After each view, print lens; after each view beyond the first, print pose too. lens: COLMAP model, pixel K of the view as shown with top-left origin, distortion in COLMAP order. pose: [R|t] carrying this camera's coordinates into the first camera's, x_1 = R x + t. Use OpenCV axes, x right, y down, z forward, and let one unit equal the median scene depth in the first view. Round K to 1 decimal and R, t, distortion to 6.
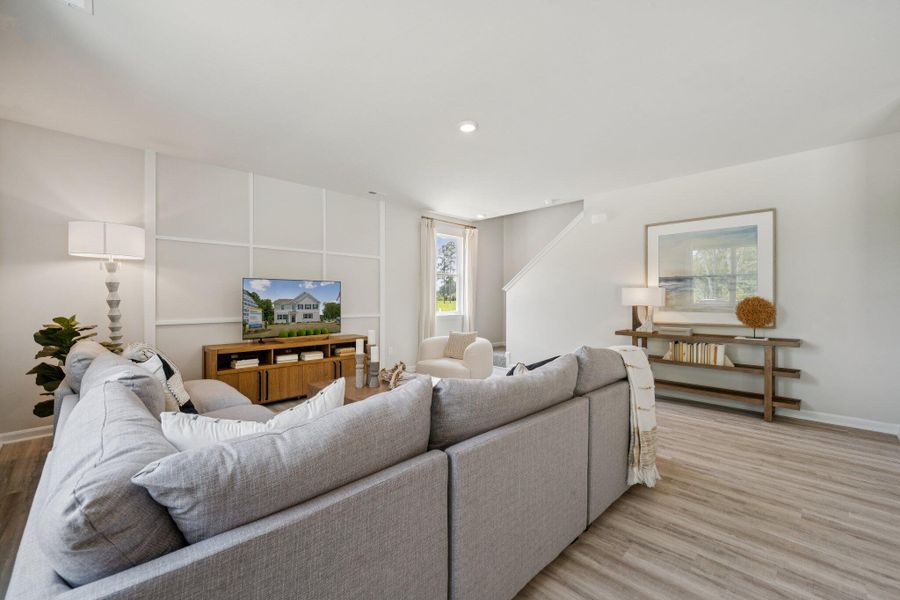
lens RADIAL K [[359.4, 0, 444.5], [0, 359.4, 301.7], [0, 0, 1]] dist [-0.001127, 0.000827]
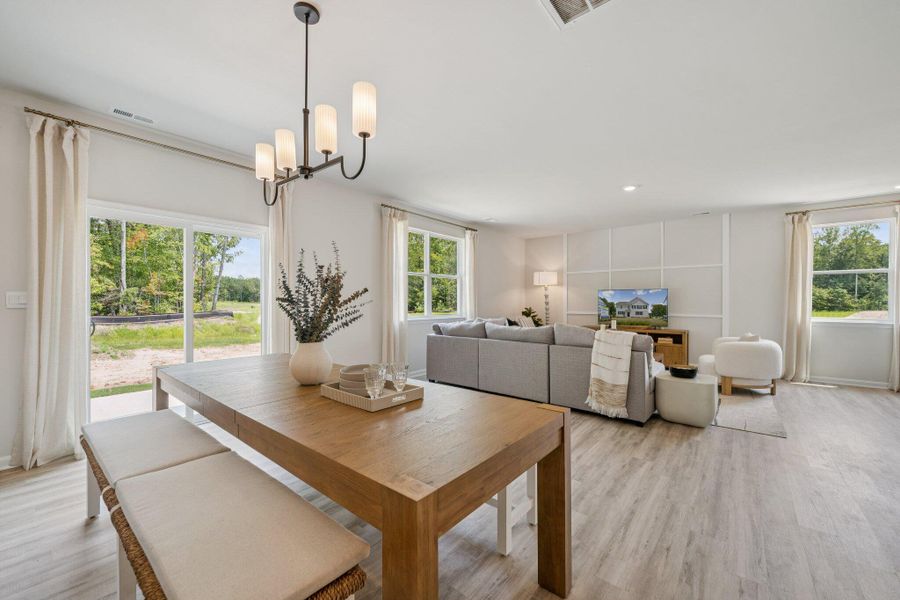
lens RADIAL K [[359.4, 0, 448.1], [0, 359.4, 300.6], [0, 0, 1]] dist [-0.001127, 0.000827]
pose [[0.099978, -0.005839, -0.994973, 1.087276], [-0.013937, 0.999876, -0.007268, 0.009844], [0.994892, 0.014594, 0.099884, 0.067170]]
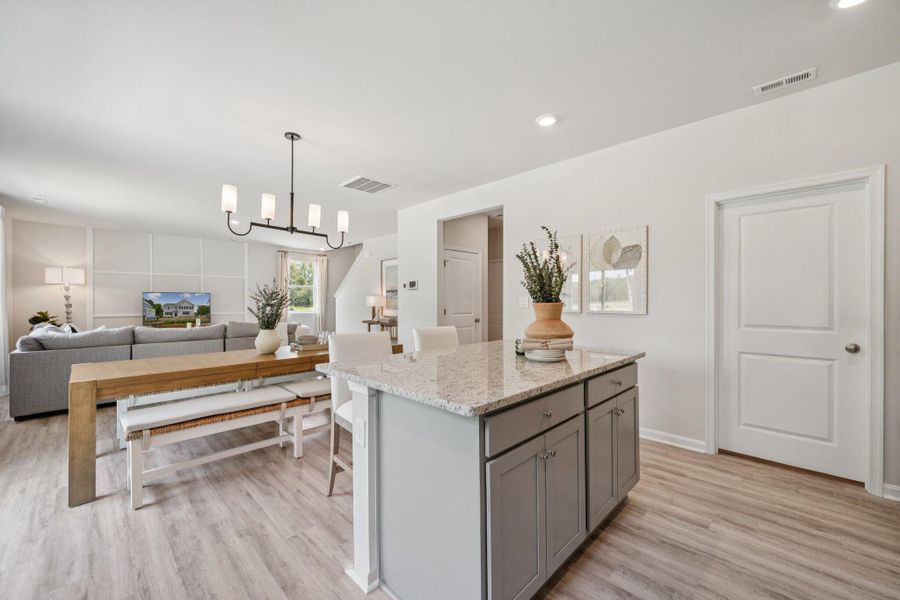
lens RADIAL K [[359.4, 0, 443.4], [0, 359.4, 302.6], [0, 0, 1]] dist [-0.001127, 0.000827]
pose [[0.999975, -0.003129, -0.006311, 0.942397], [0.003087, 0.999972, -0.006780, 0.004682], [0.006332, 0.006760, 0.999957, -0.793316]]
